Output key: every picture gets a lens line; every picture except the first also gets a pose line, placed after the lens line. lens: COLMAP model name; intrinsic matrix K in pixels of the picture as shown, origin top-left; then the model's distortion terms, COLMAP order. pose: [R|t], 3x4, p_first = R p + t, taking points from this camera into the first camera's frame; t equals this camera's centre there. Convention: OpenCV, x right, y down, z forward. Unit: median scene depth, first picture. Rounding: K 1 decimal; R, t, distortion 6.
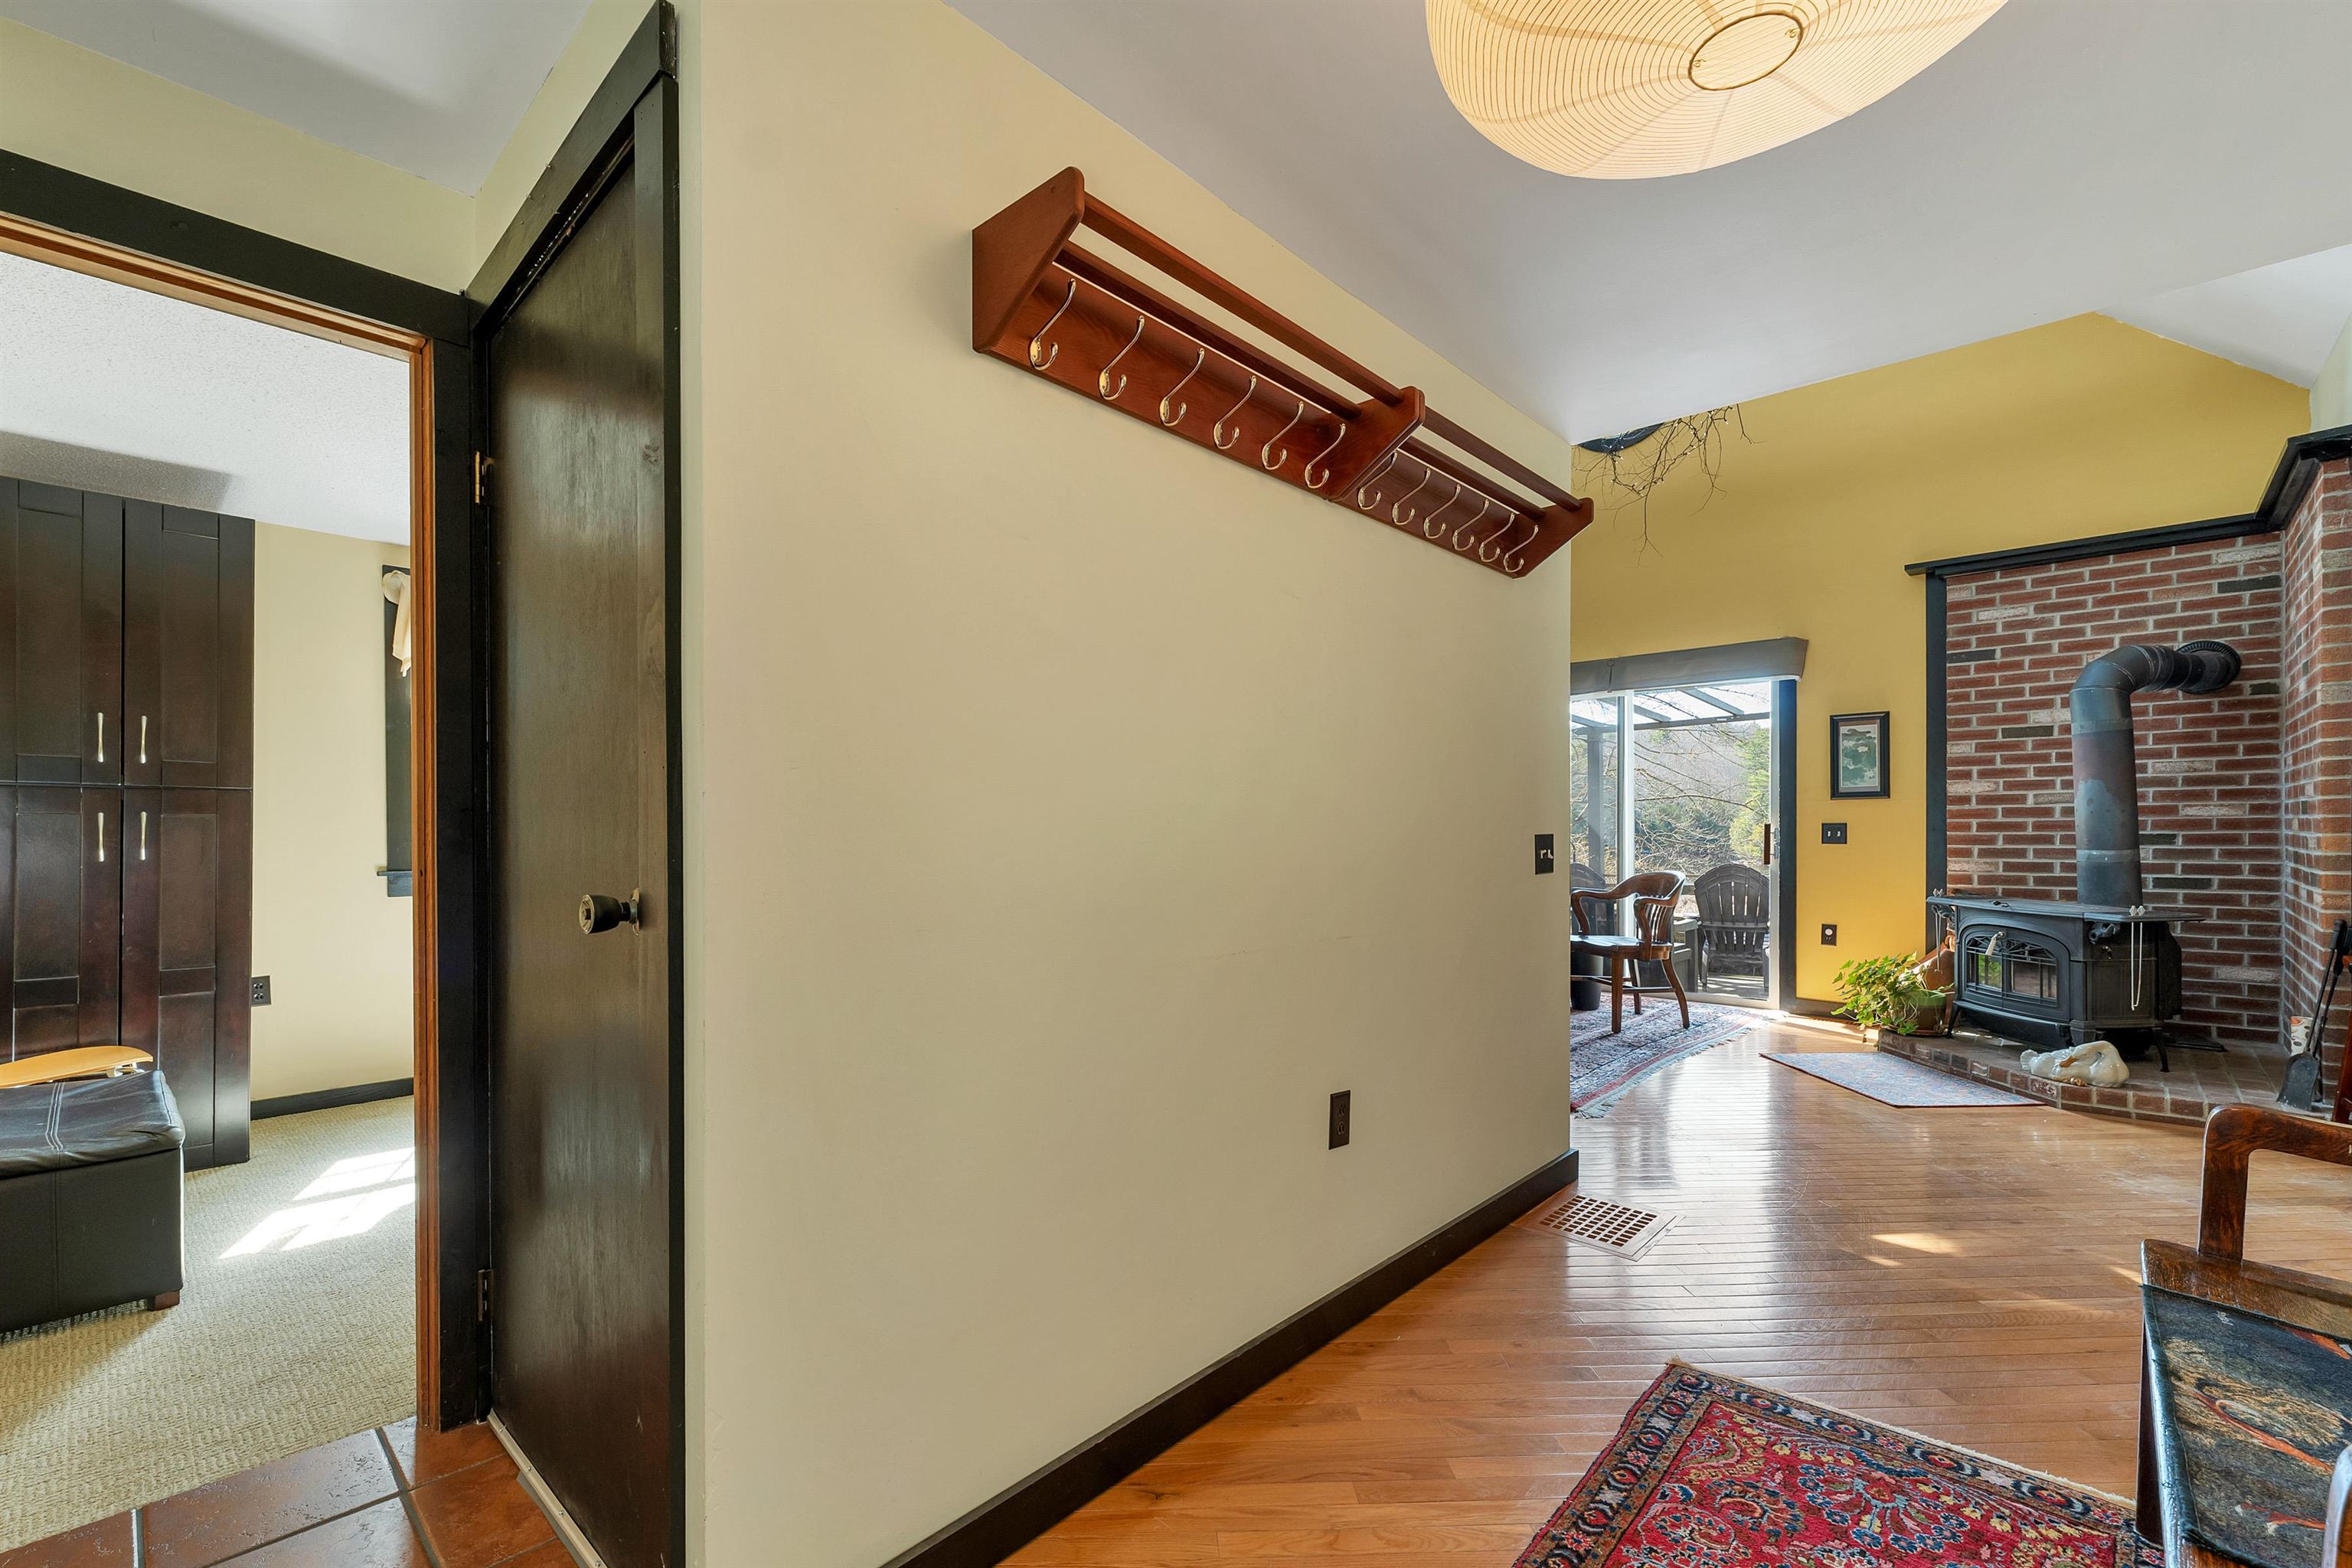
lens RADIAL K [[982.0, 0, 1190.9], [0, 982.0, 839.3], [0, 0, 1]] dist [-0.002009, 0.000424]
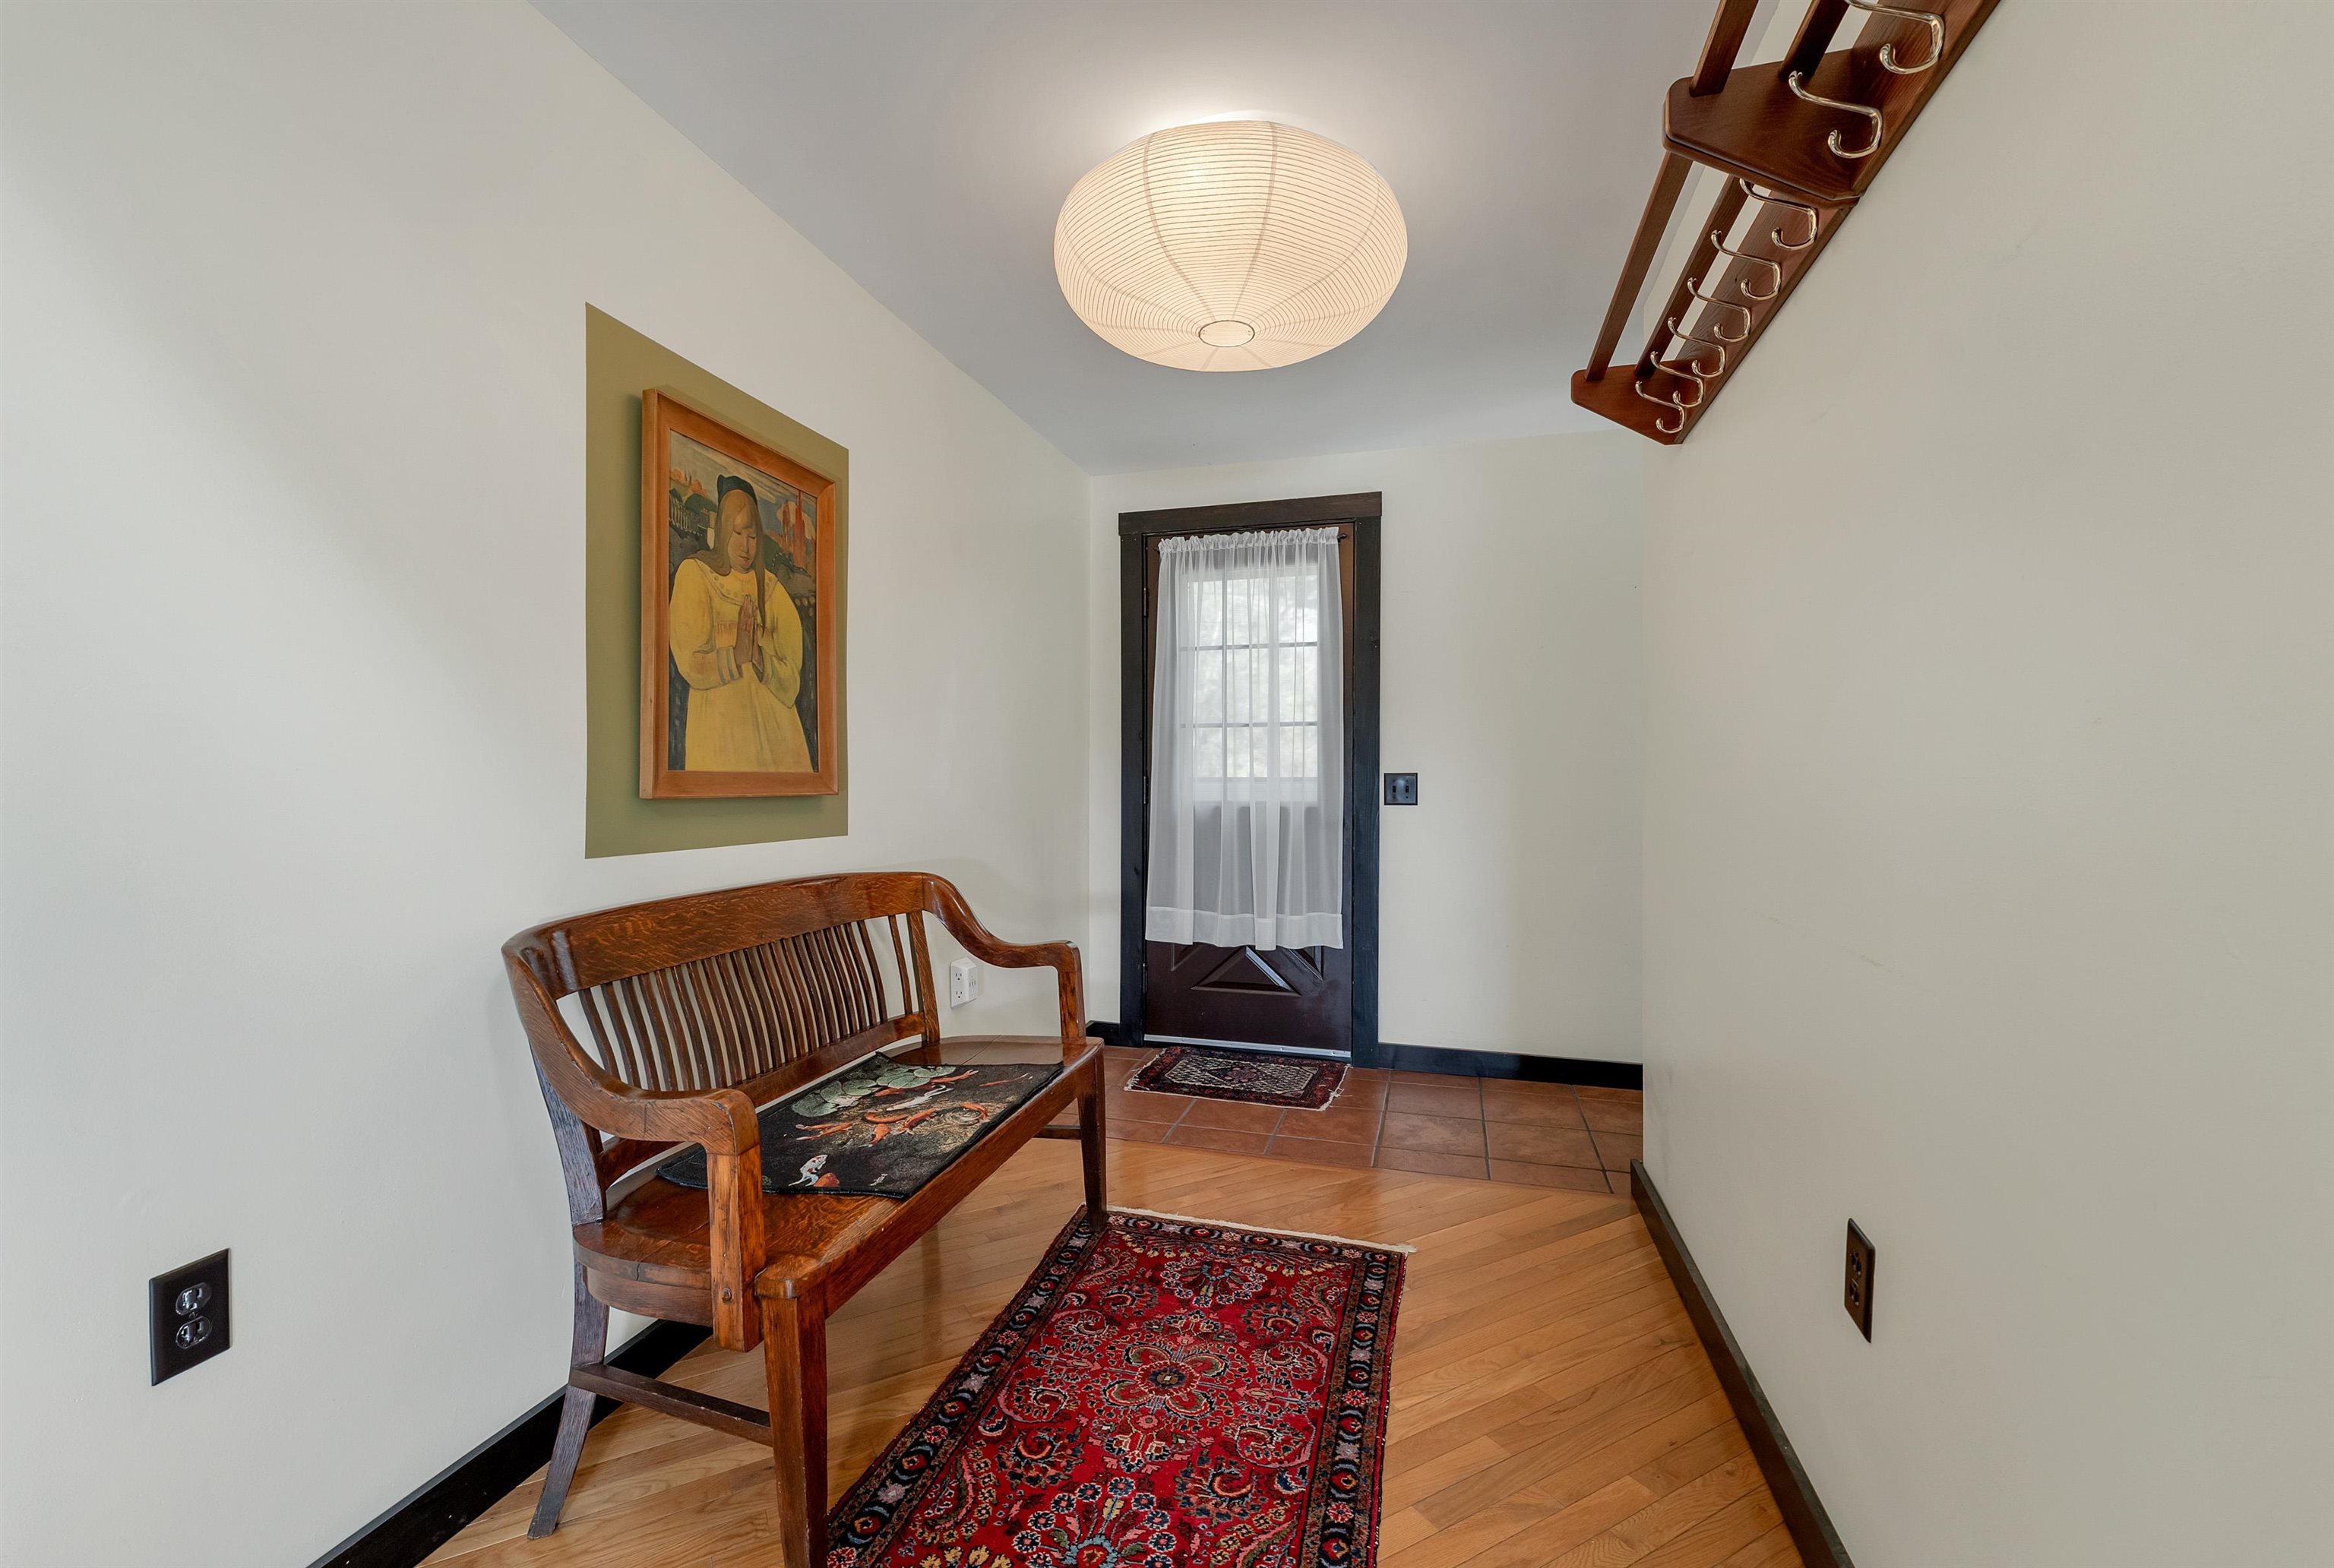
lens RADIAL K [[974.4, 0, 1170.7], [0, 974.4, 782.1], [0, 0, 1]] dist [-0.002009, 0.000424]
pose [[-0.889576, 0.004469, -0.456765, 0.337891], [-0.001676, 0.999913, 0.013048, -0.004974], [0.456783, 0.012373, -0.889492, 0.584508]]
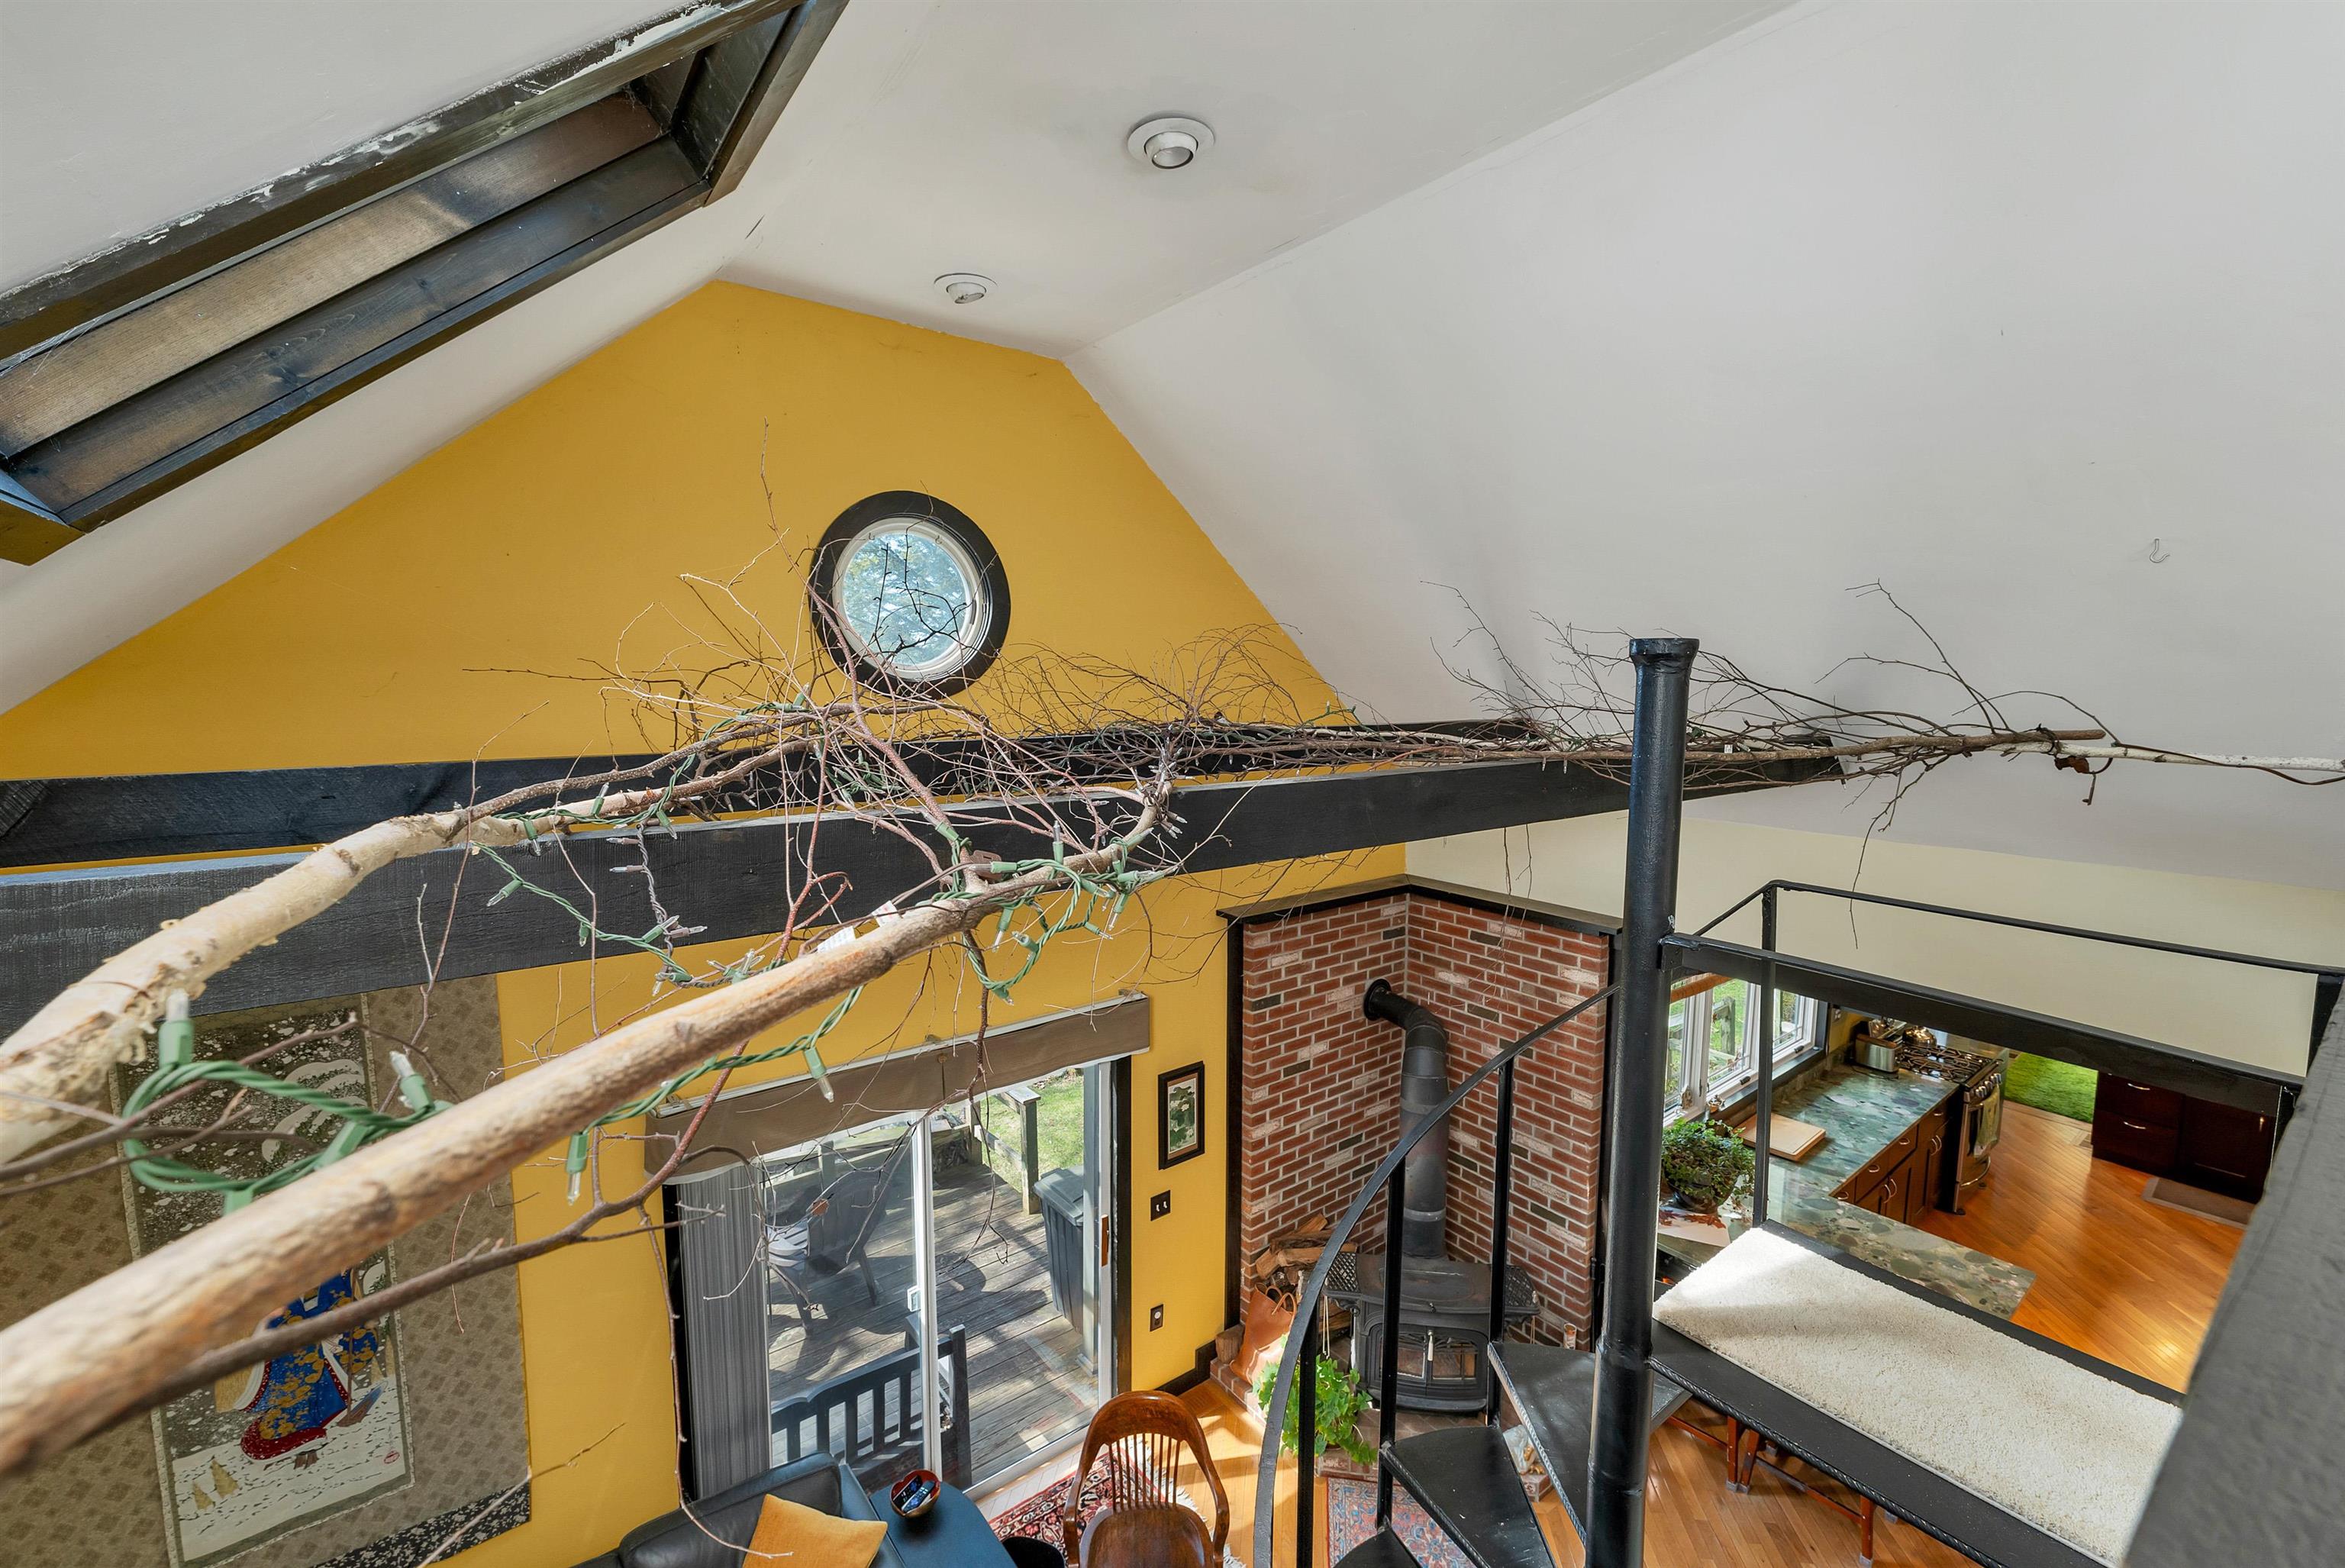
lens RADIAL K [[979.1, 0, 1153.5], [0, 979.1, 744.1], [0, 0, 1]] dist [-0.002009, 0.000424]
pose [[0.174262, -0.092059, 0.980387, -0.172631], [0.006489, 0.995706, 0.092344, -0.555164], [-0.984678, -0.009730, 0.174111, 0.973814]]
